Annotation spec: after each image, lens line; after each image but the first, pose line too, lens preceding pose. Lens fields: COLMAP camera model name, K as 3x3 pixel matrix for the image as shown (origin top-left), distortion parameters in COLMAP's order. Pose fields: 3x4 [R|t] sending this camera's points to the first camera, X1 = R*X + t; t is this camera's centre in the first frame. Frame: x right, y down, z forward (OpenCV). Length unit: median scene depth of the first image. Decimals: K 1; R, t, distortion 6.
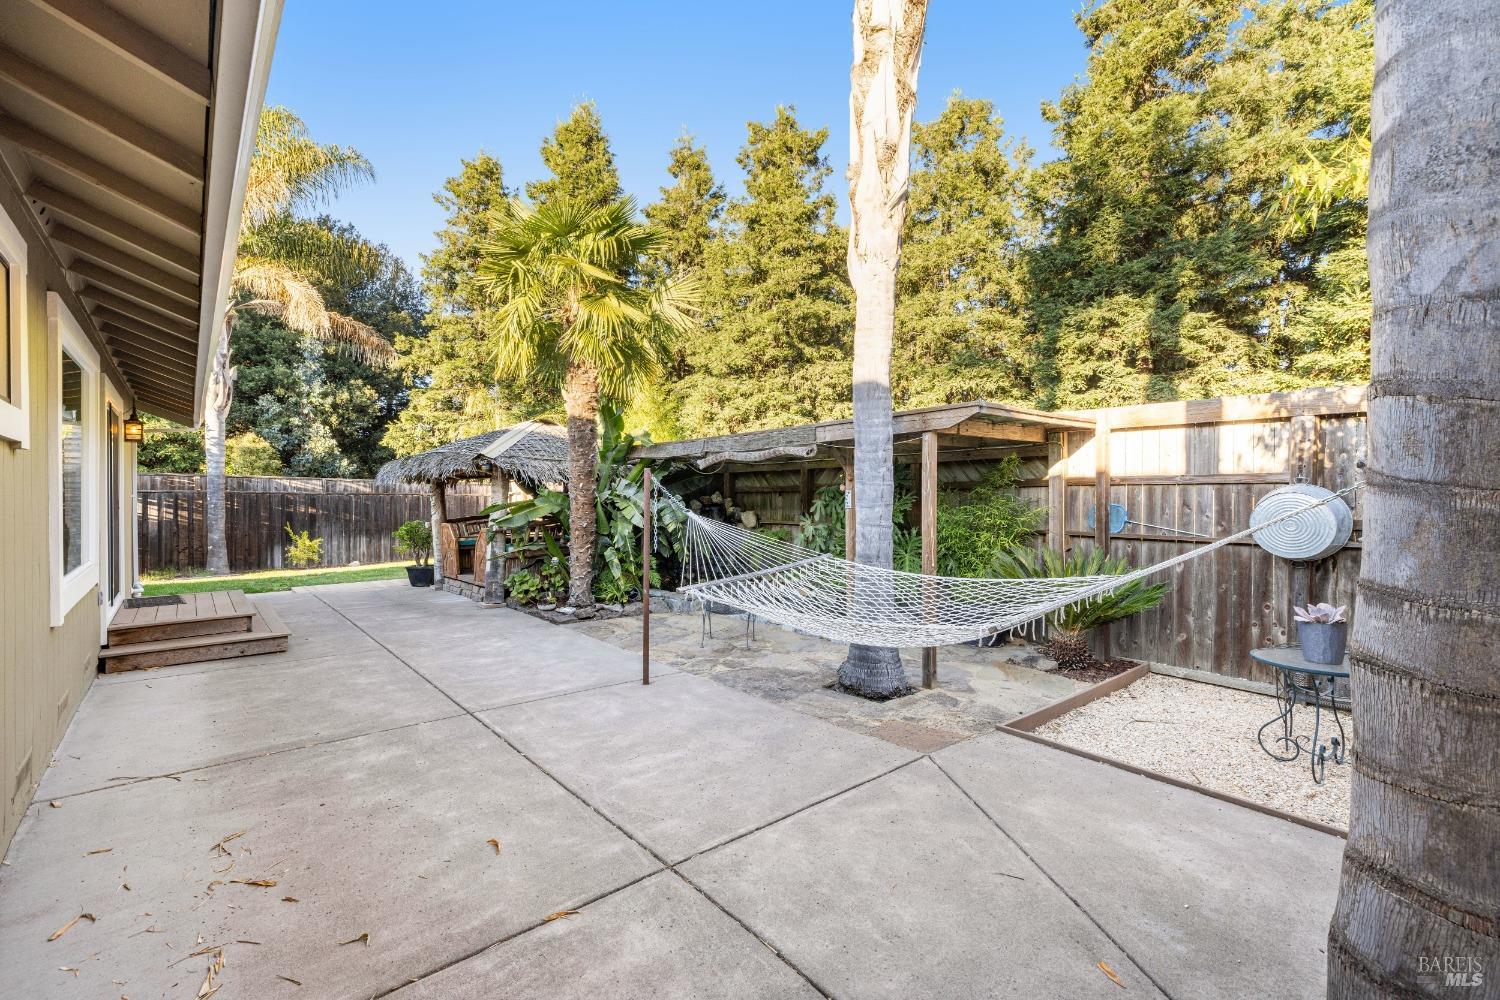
lens RADIAL K [[630.7, 0, 749.7], [0, 630.7, 493.1], [0, 0, 1]] dist [-0.001612, -0.000687]
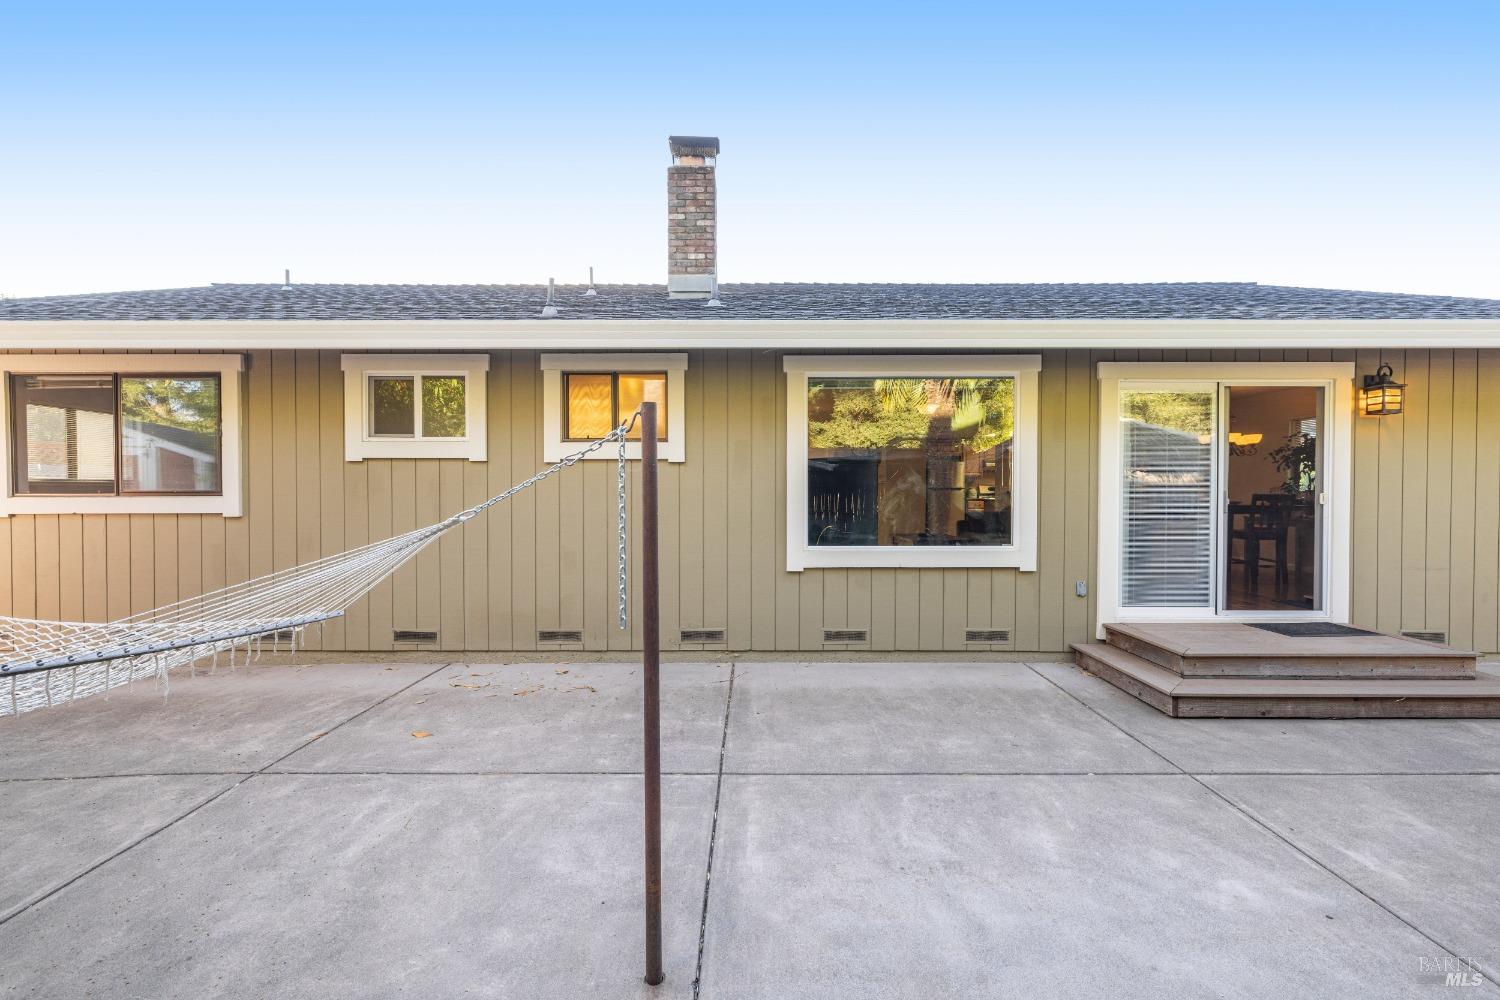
lens RADIAL K [[630.7, 0, 749.7], [0, 630.7, 493.1], [0, 0, 1]] dist [-0.001612, -0.000687]
pose [[-0.667752, -0.000595, -0.744384, 0.113875], [-0.000645, 1.000000, -0.000220, 0.018829], [0.744384, 0.000333, -0.667752, 1.886641]]
